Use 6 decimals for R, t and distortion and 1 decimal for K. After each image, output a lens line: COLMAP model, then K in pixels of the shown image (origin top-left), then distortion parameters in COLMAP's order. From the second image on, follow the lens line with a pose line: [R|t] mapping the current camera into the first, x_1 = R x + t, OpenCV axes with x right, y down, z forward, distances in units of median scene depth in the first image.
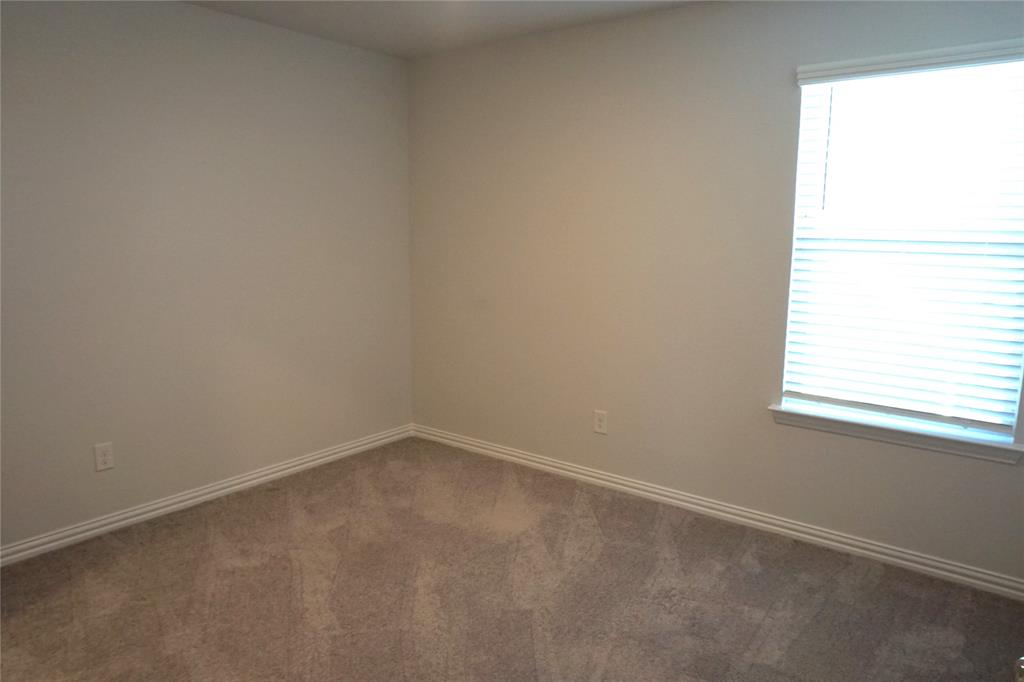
lens RADIAL K [[692.4, 0, 514.4], [0, 692.4, 340.6], [0, 0, 1]] dist [-0.030879, 0.025732]
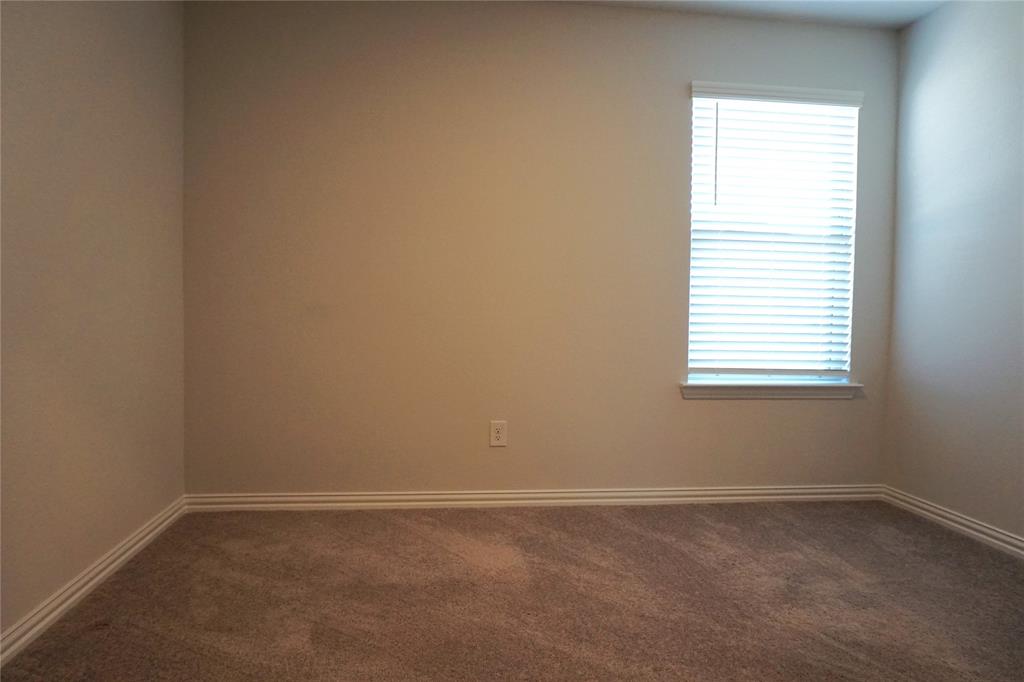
lens RADIAL K [[692.4, 0, 514.3], [0, 692.4, 341.1], [0, 0, 1]] dist [-0.030879, 0.025732]
pose [[0.710178, -0.032357, 0.703278, -0.570811], [0.105964, 0.992476, -0.061341, 0.066829], [-0.696002, 0.118085, 0.708264, 0.405123]]
